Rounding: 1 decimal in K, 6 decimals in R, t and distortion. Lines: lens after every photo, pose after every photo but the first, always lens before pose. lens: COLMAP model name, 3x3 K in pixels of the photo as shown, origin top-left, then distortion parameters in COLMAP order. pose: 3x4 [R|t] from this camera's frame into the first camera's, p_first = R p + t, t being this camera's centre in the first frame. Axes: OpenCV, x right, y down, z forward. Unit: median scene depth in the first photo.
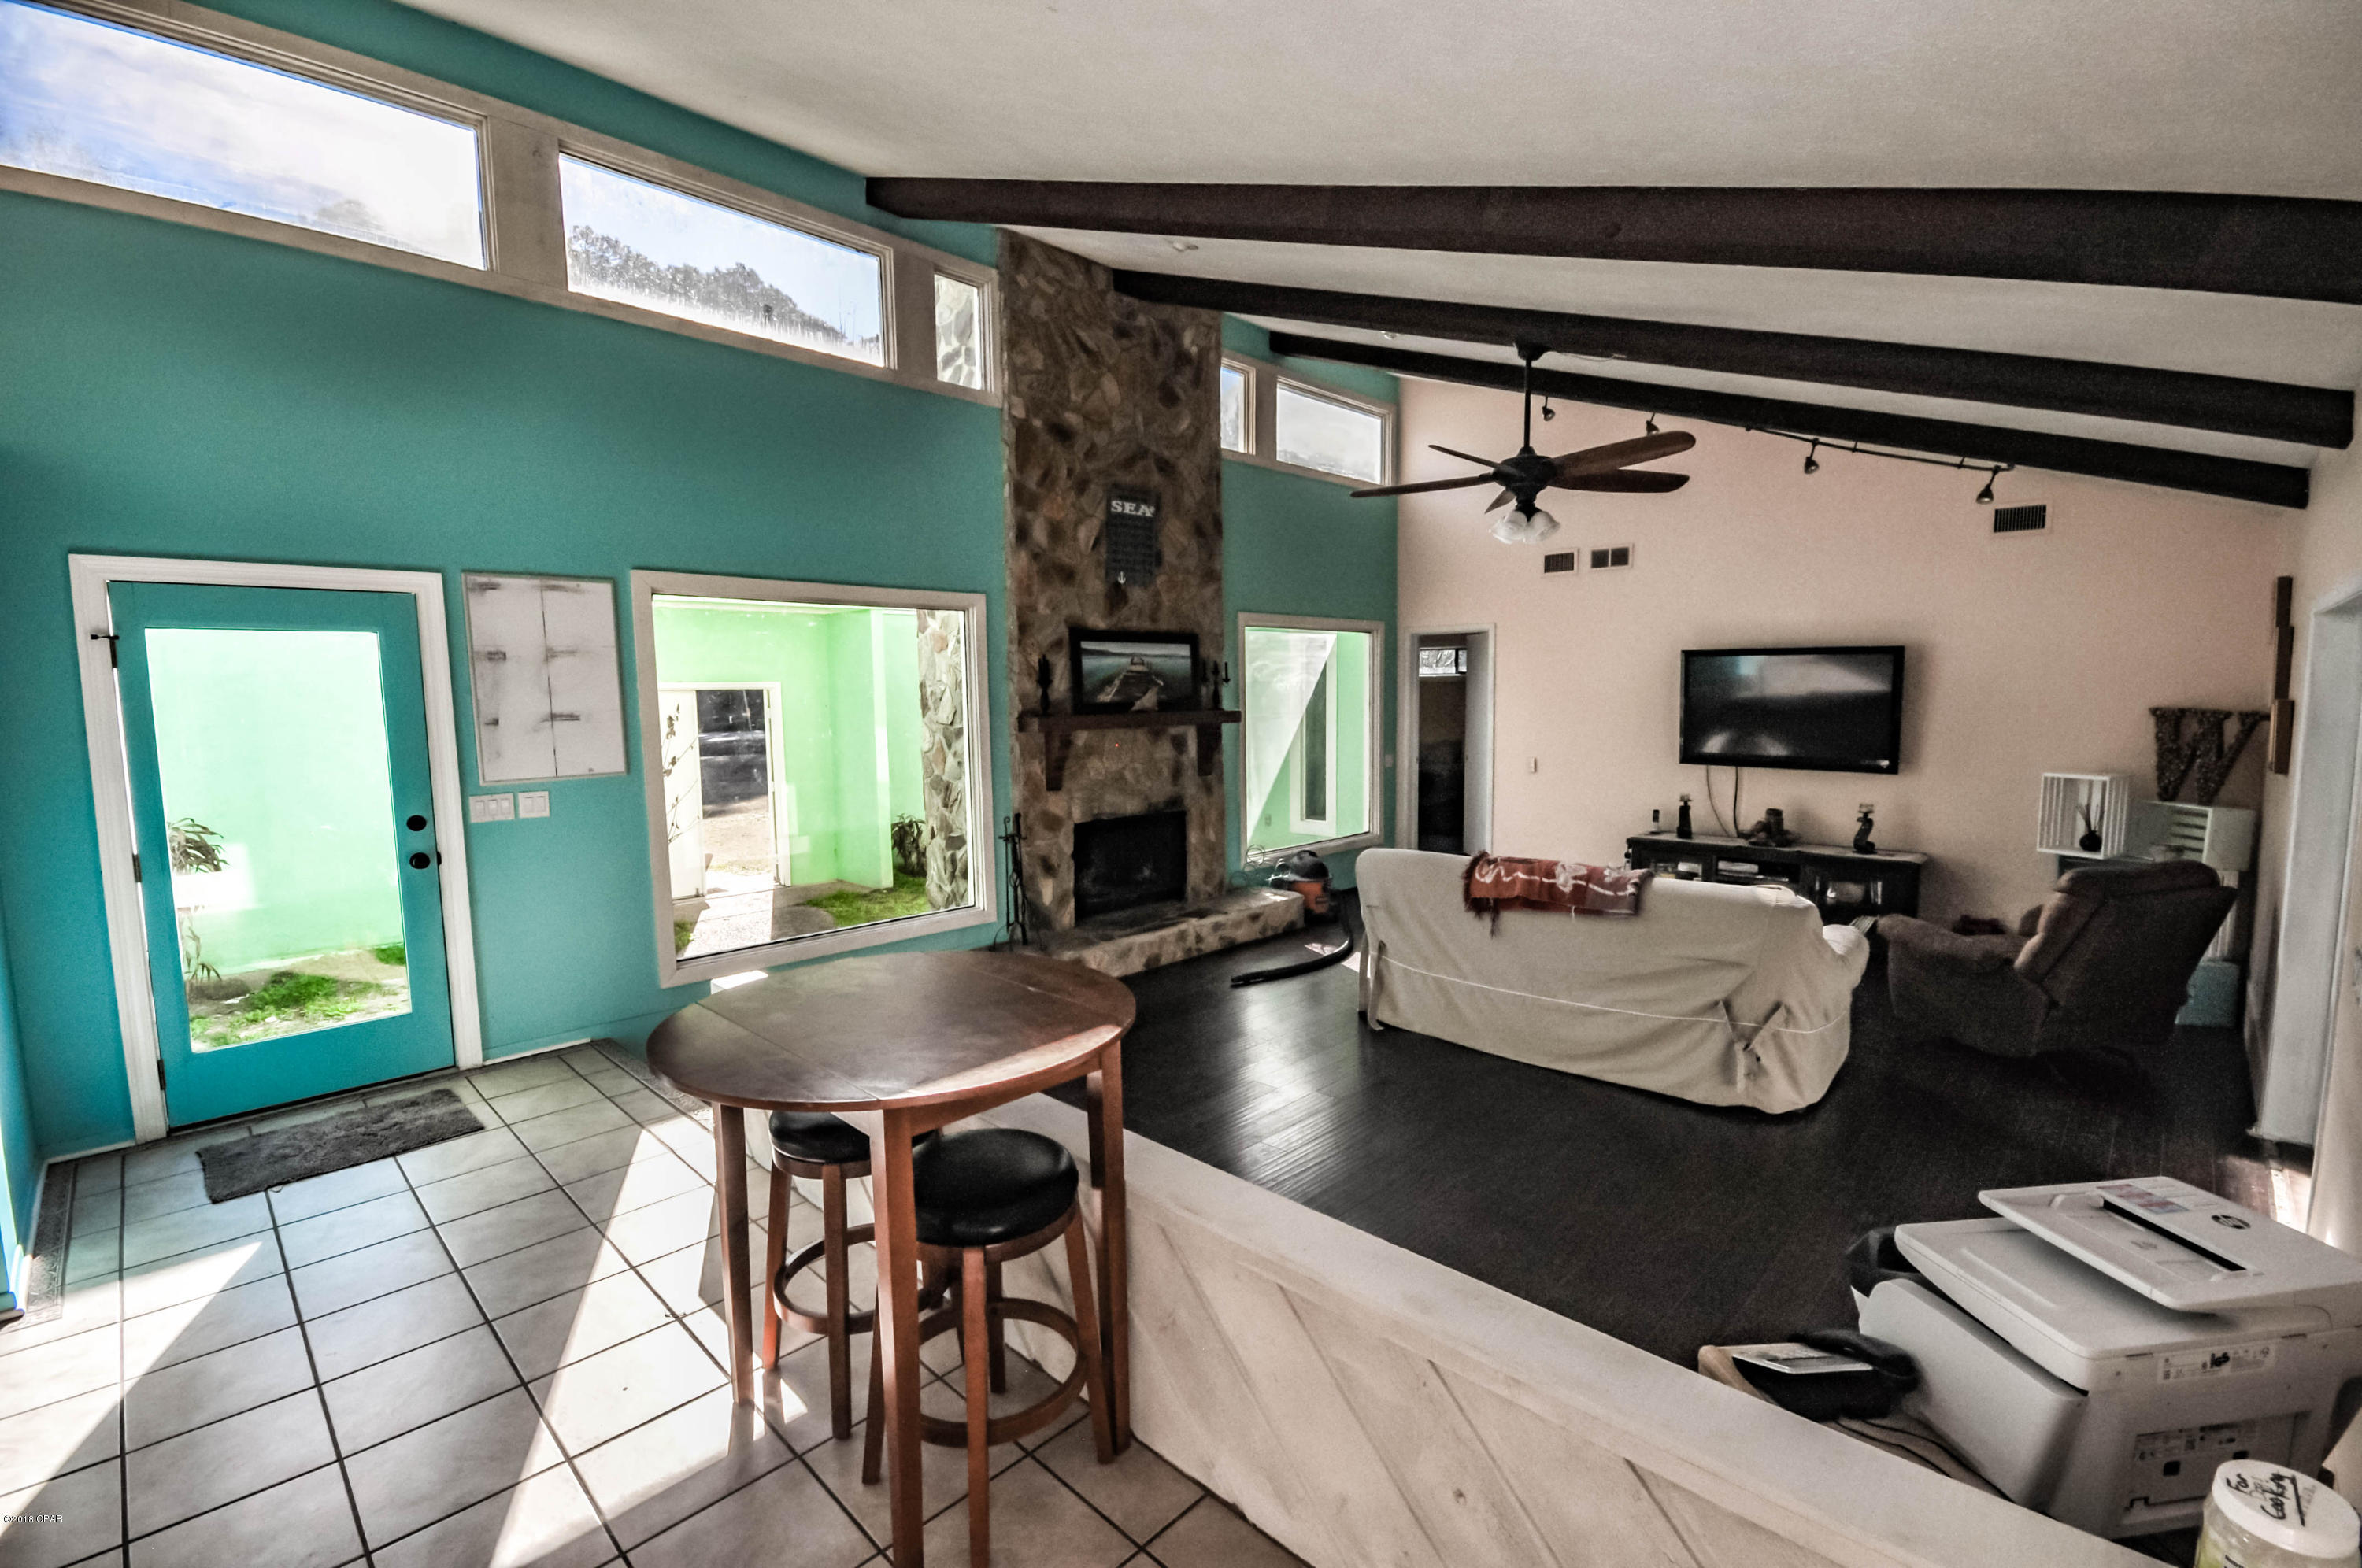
lens RADIAL K [[1031.0, 0, 1200.6], [0, 1031.0, 786.8], [0, 0, 1]] dist [0.019271, -0.011583]
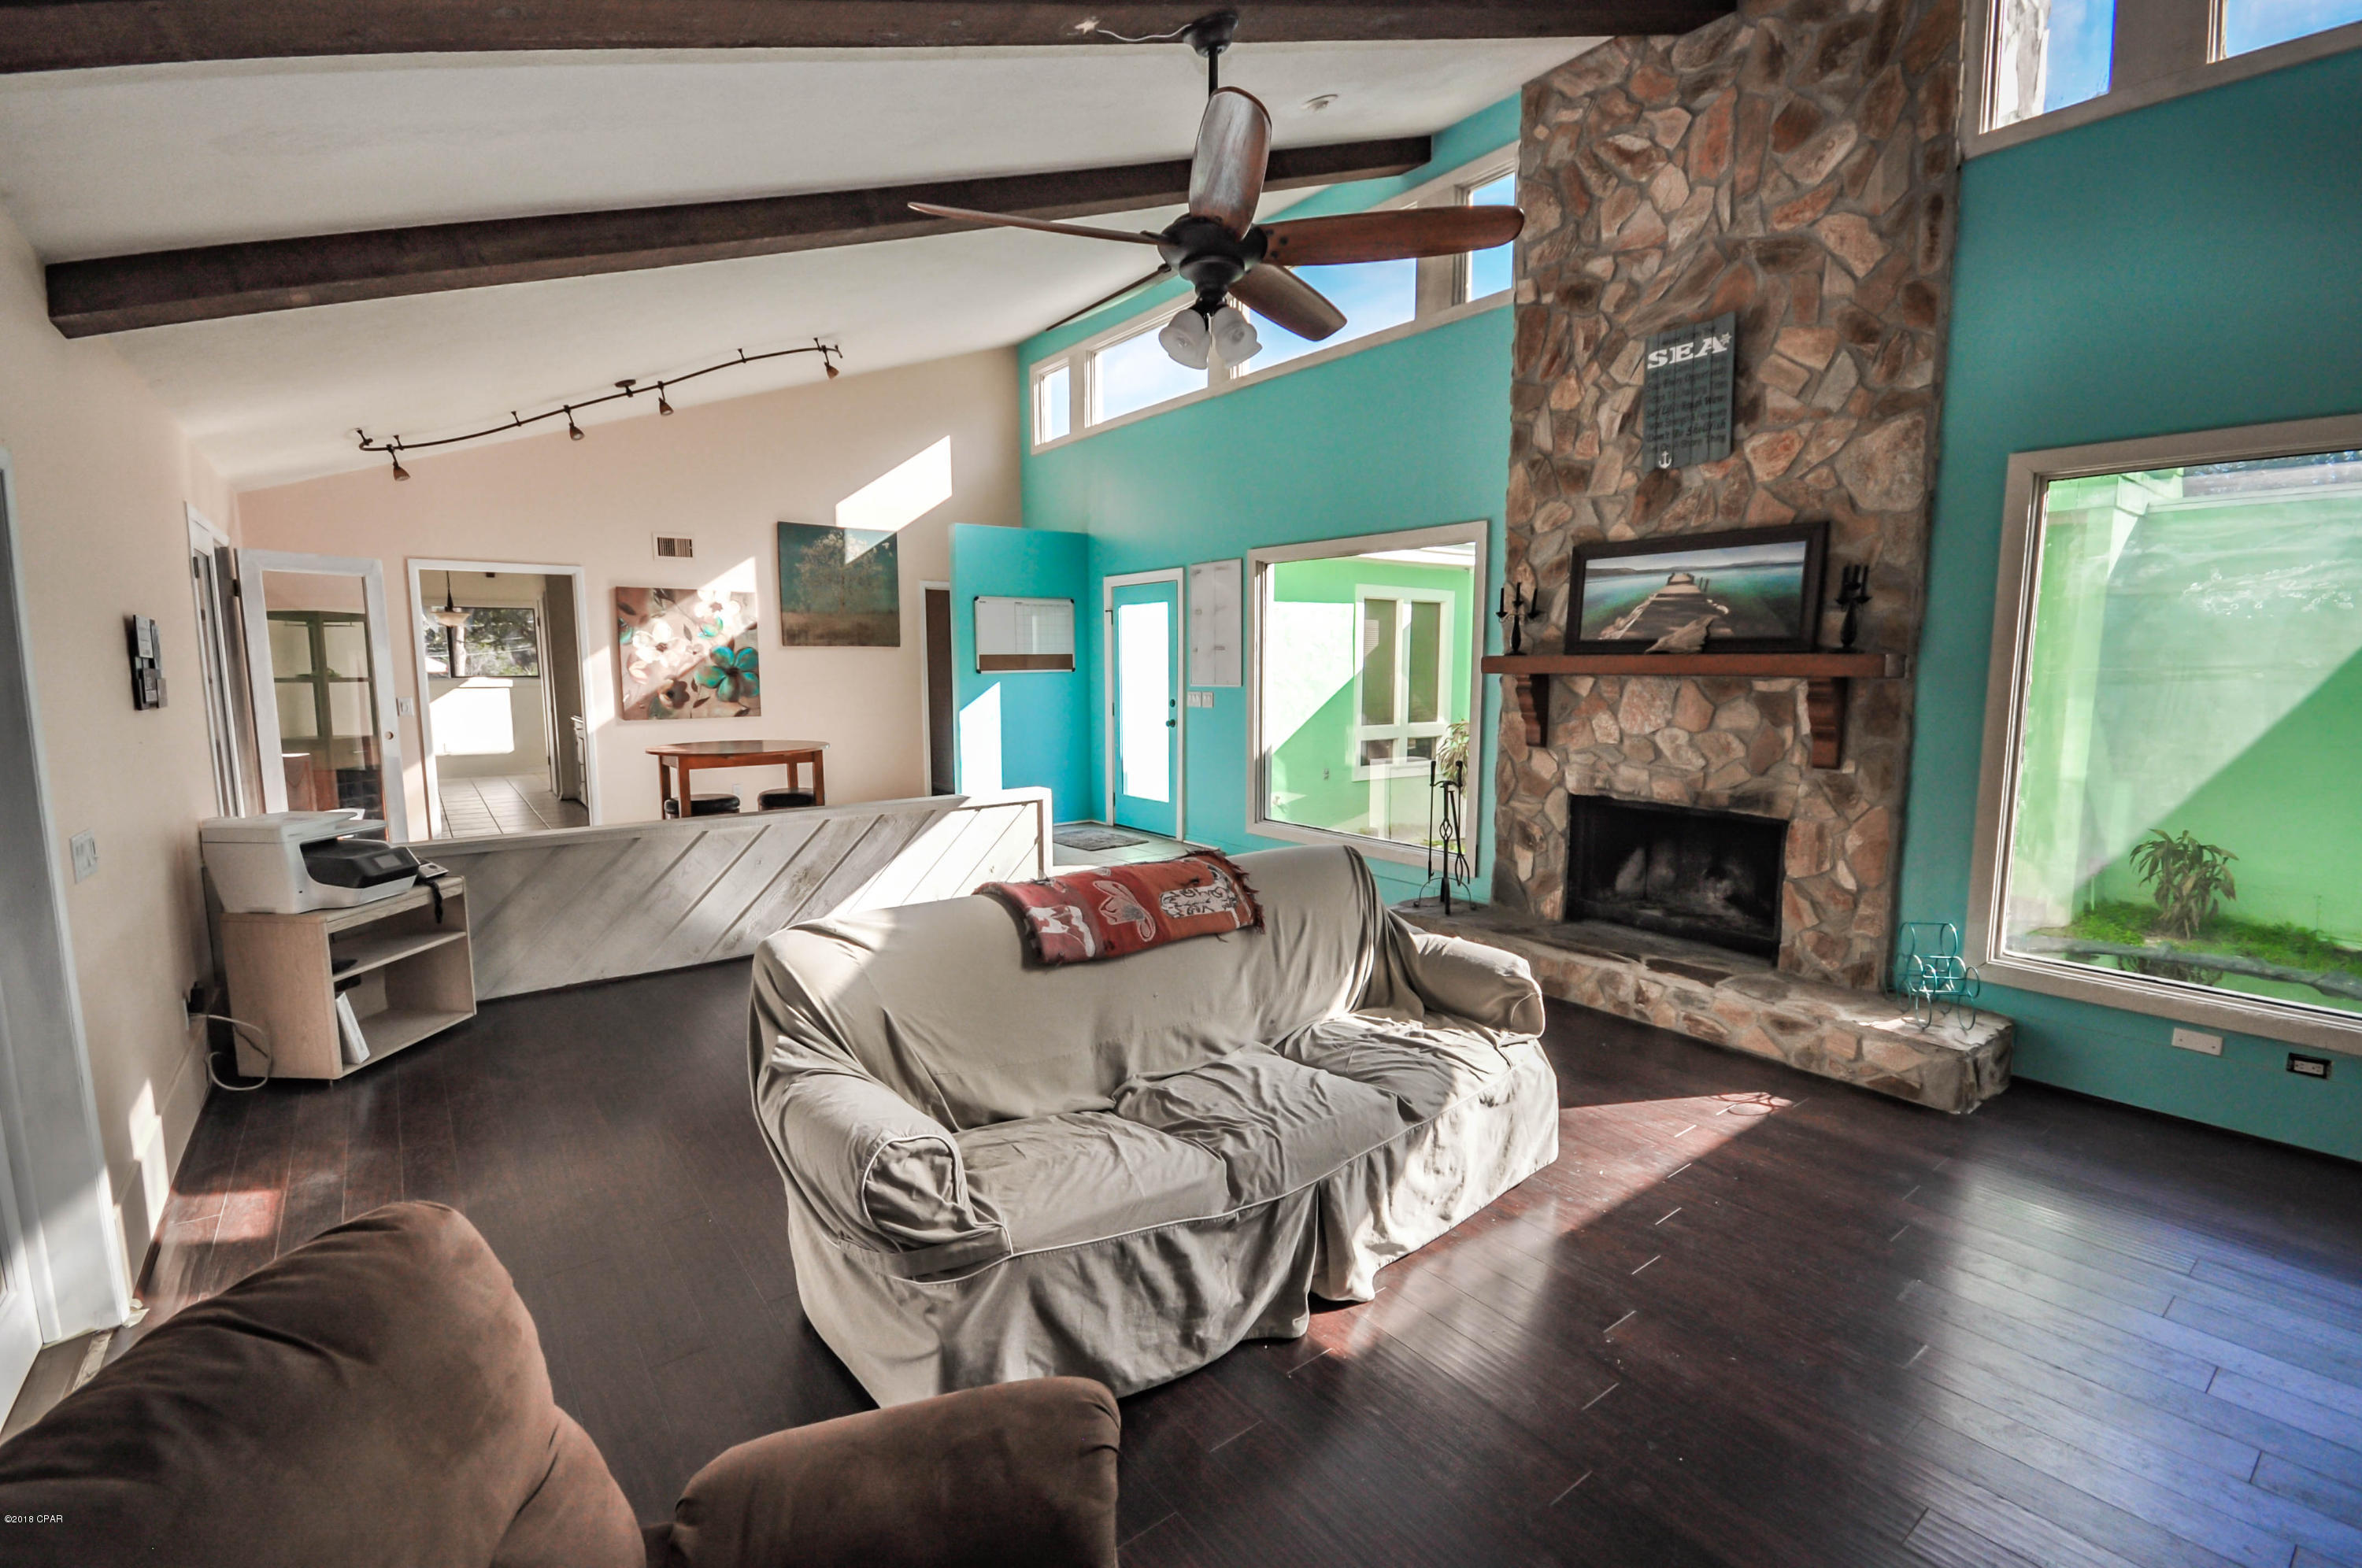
lens RADIAL K [[1031.0, 0, 1200.6], [0, 1031.0, 786.8], [0, 0, 1]] dist [0.019271, -0.011583]
pose [[-0.130916, 0.130758, -0.982733, 0.697572], [-0.094370, 0.985119, 0.143647, -0.057164], [0.986892, 0.111546, -0.116628, 0.815316]]
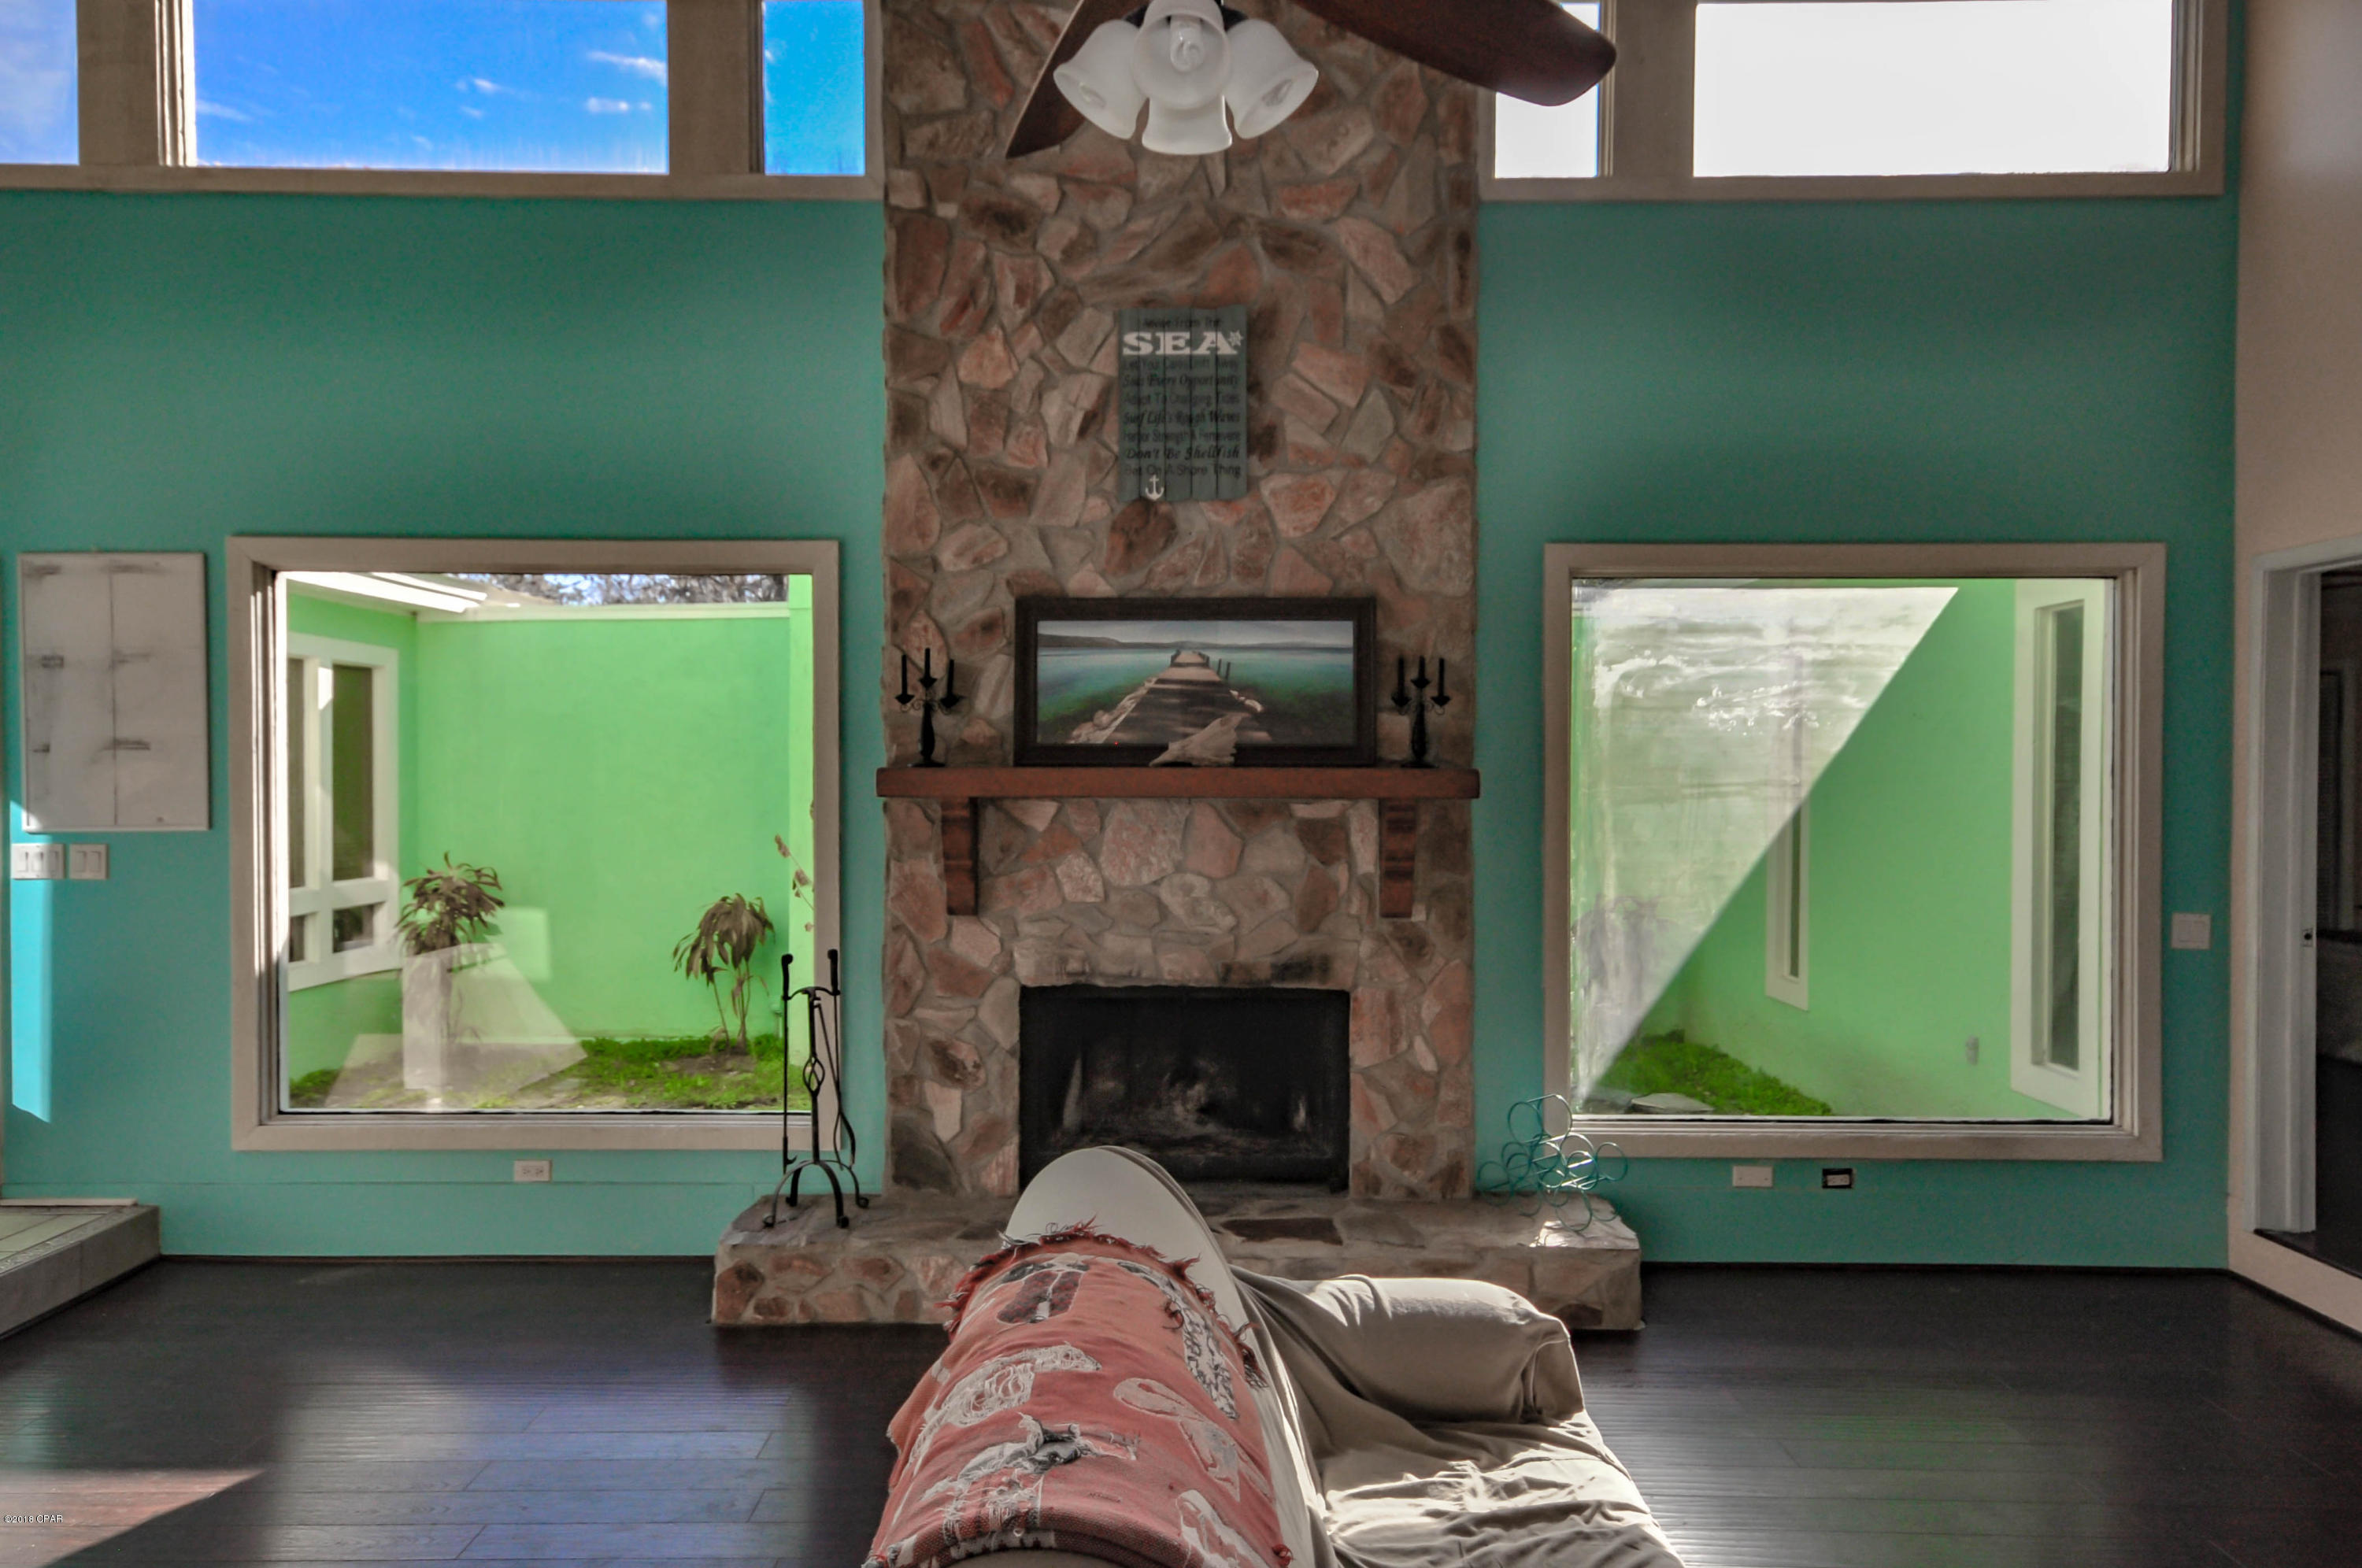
lens RADIAL K [[1469.5, 0, 1181.0], [0, 1469.5, 784.0], [0, 0, 1]] dist [0.008175, 0.001824]
pose [[0.695176, 0.021787, -0.718510, 0.439217], [-0.079757, 0.995707, -0.046974, -0.034296], [0.714402, 0.089961, 0.693929, 0.557363]]
